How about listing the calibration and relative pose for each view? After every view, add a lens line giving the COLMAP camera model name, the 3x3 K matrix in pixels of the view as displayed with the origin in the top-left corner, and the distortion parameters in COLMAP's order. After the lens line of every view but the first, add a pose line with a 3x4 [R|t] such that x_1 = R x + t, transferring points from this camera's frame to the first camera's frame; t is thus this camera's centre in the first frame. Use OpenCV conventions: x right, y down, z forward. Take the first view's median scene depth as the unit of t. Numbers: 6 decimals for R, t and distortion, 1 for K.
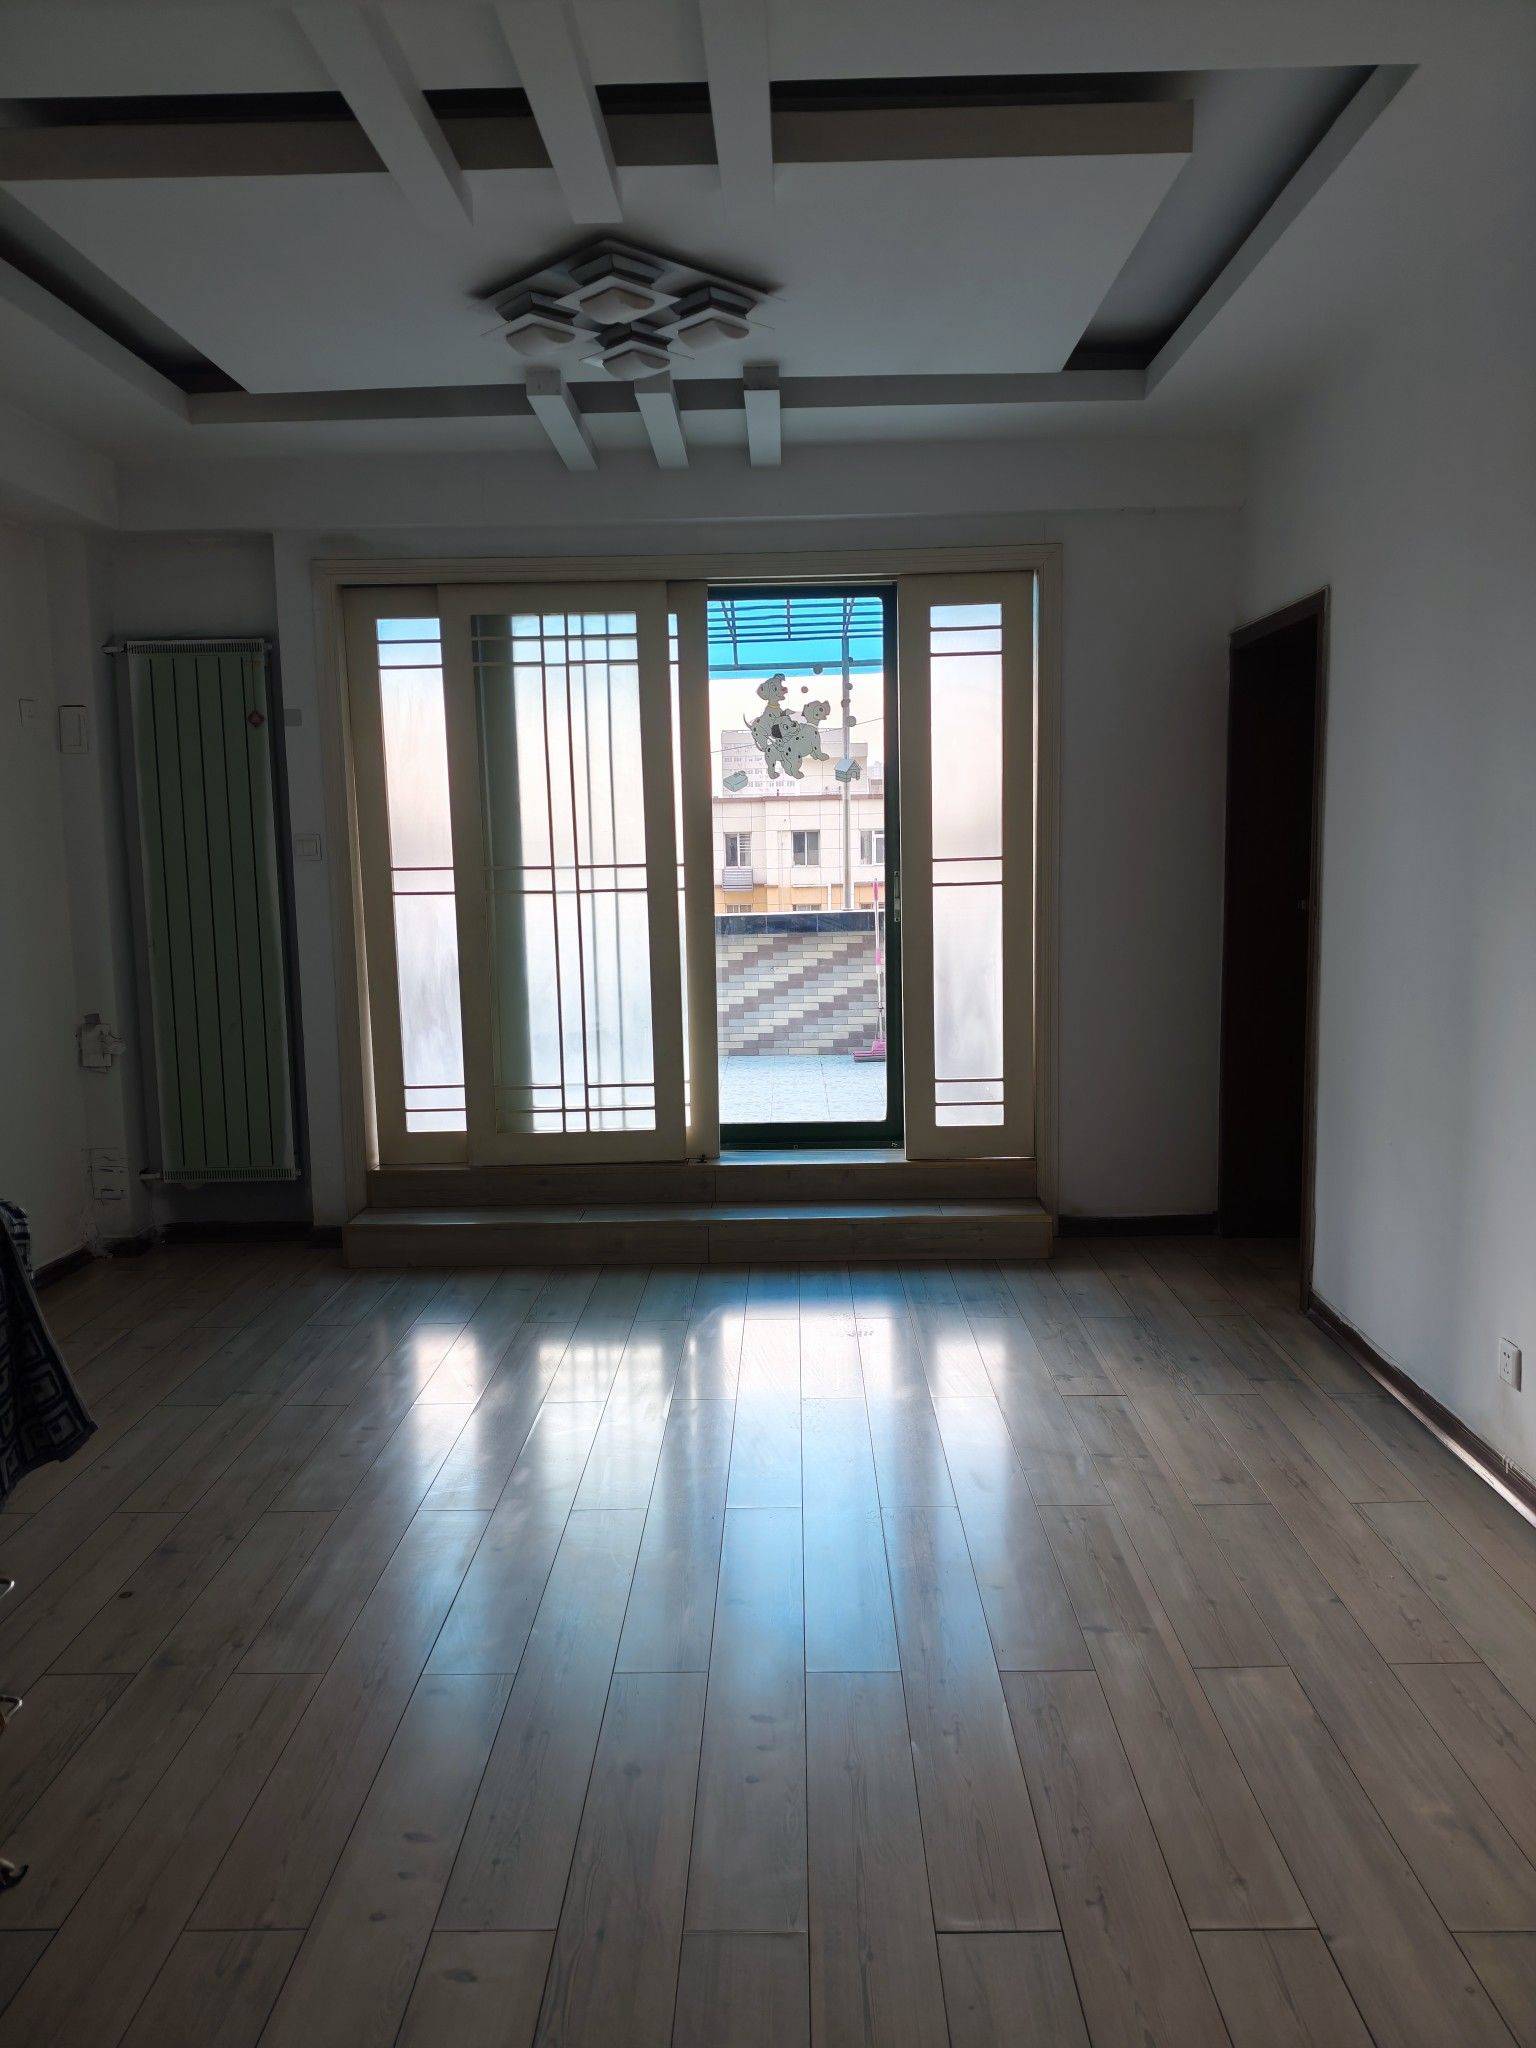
lens RADIAL K [[1452.6, 0, 768.0], [0, 1452.6, 1024.0], [0, 0, 1]] dist [0.011969, -0.031867]
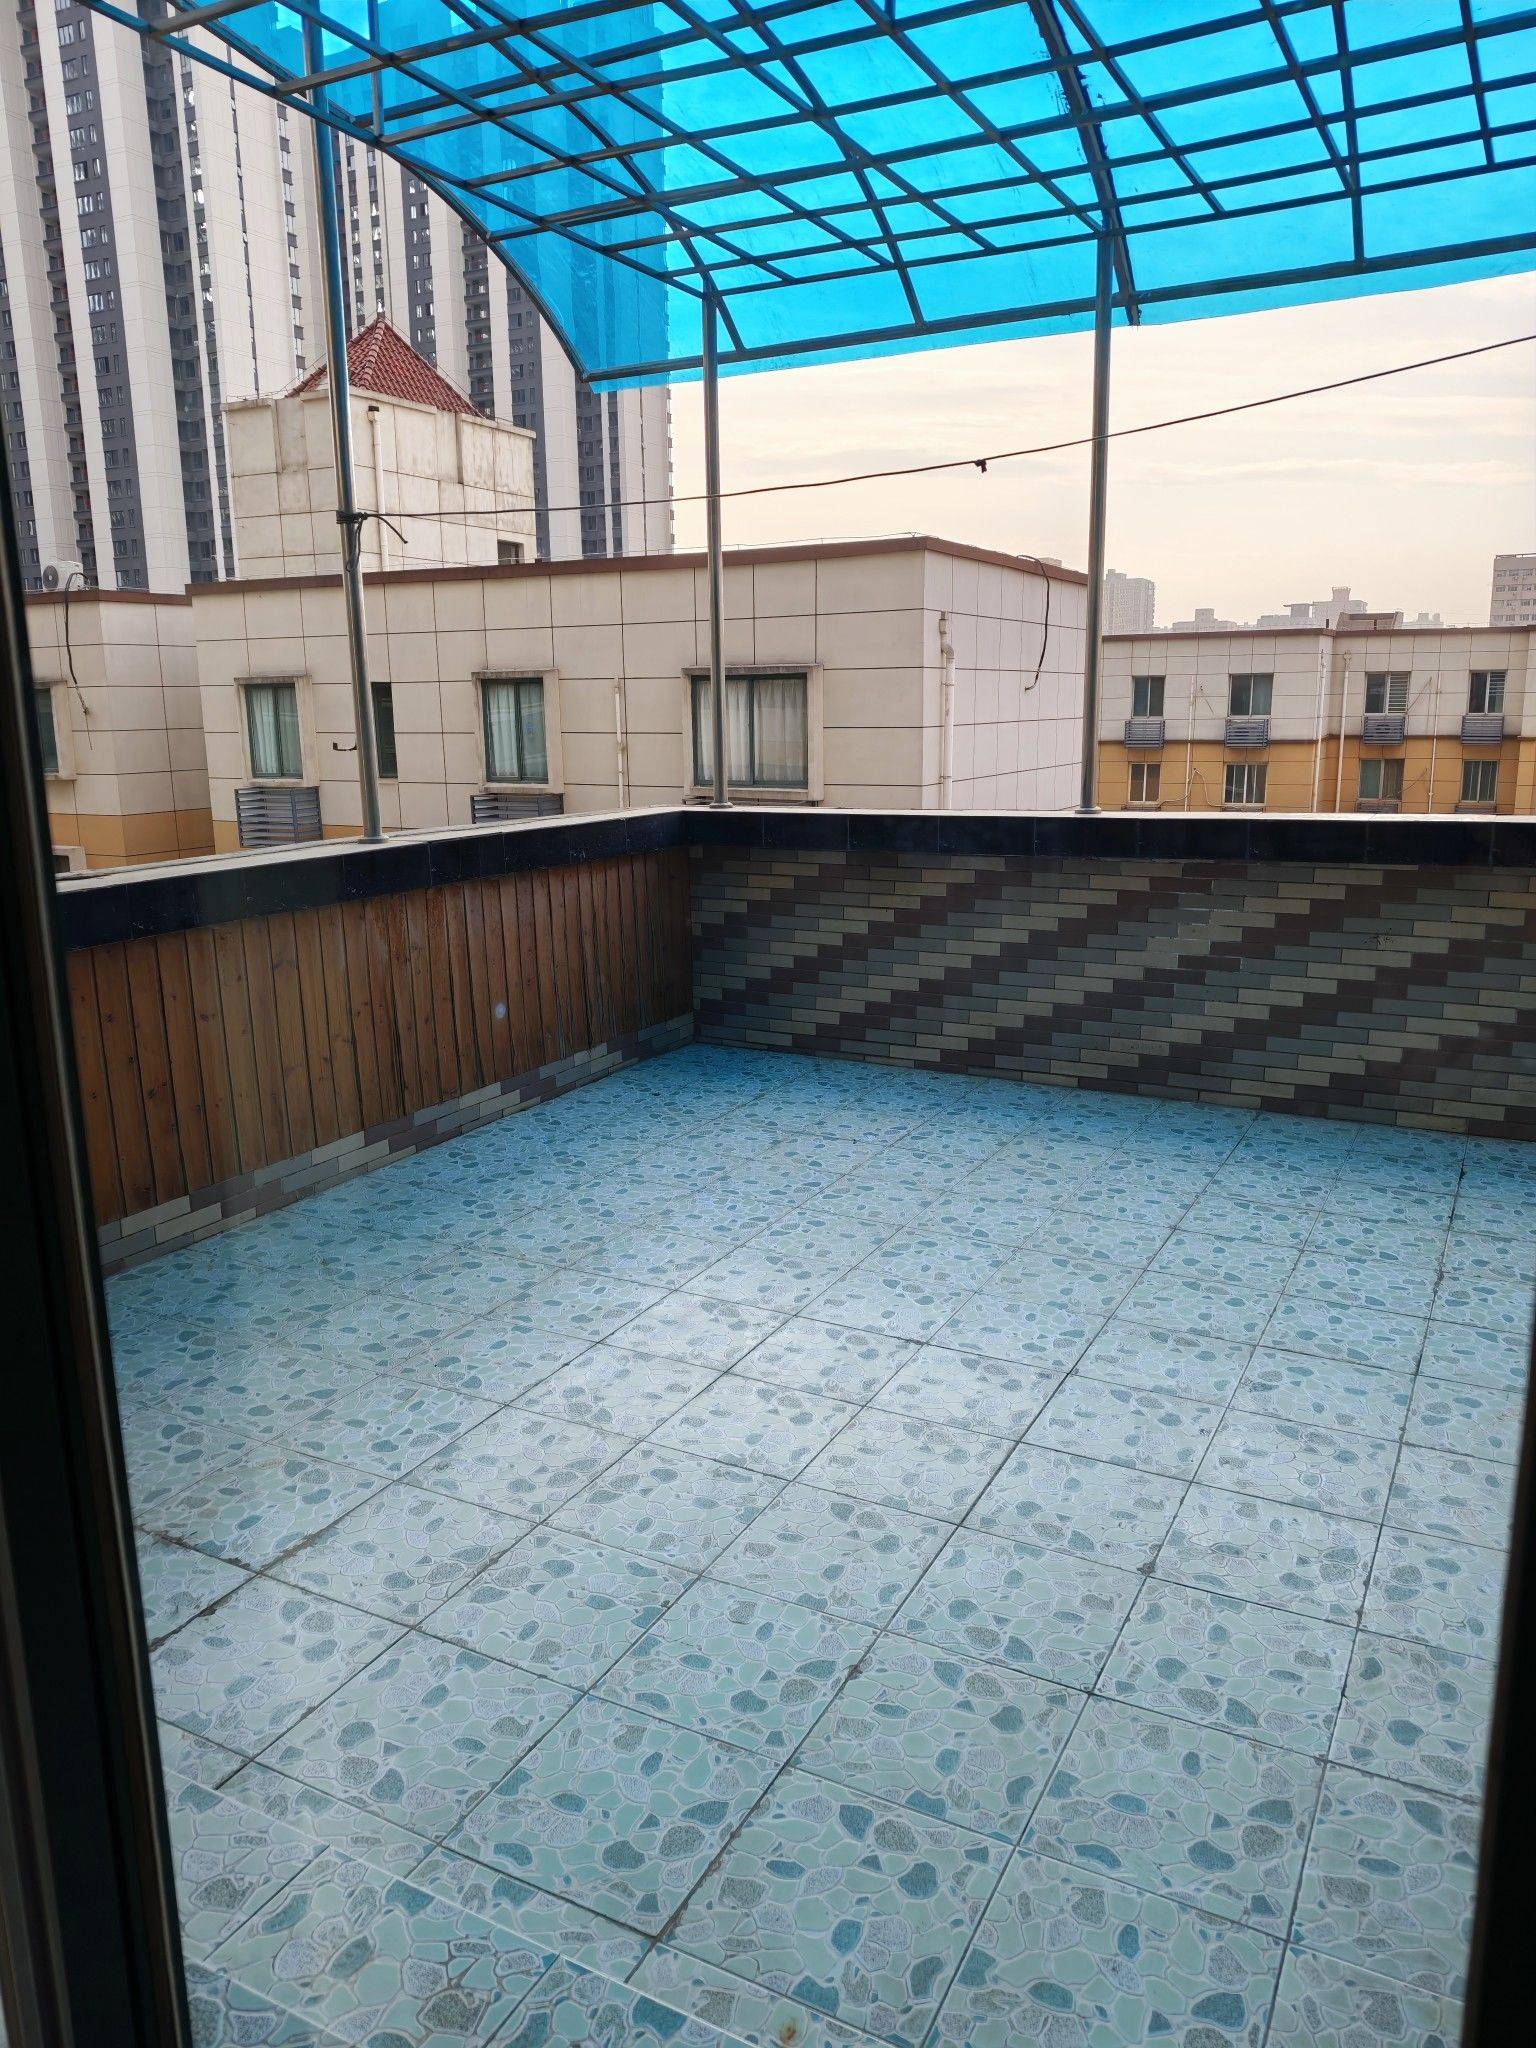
lens RADIAL K [[1452.6, 0, 768.0], [0, 1452.6, 1024.0], [0, 0, 1]] dist [0.011969, -0.031867]
pose [[0.887829, 0.104628, -0.448122, 0.041257], [-0.057543, 0.991408, 0.117468, -0.054154], [0.456562, -0.078505, 0.886221, 0.498736]]
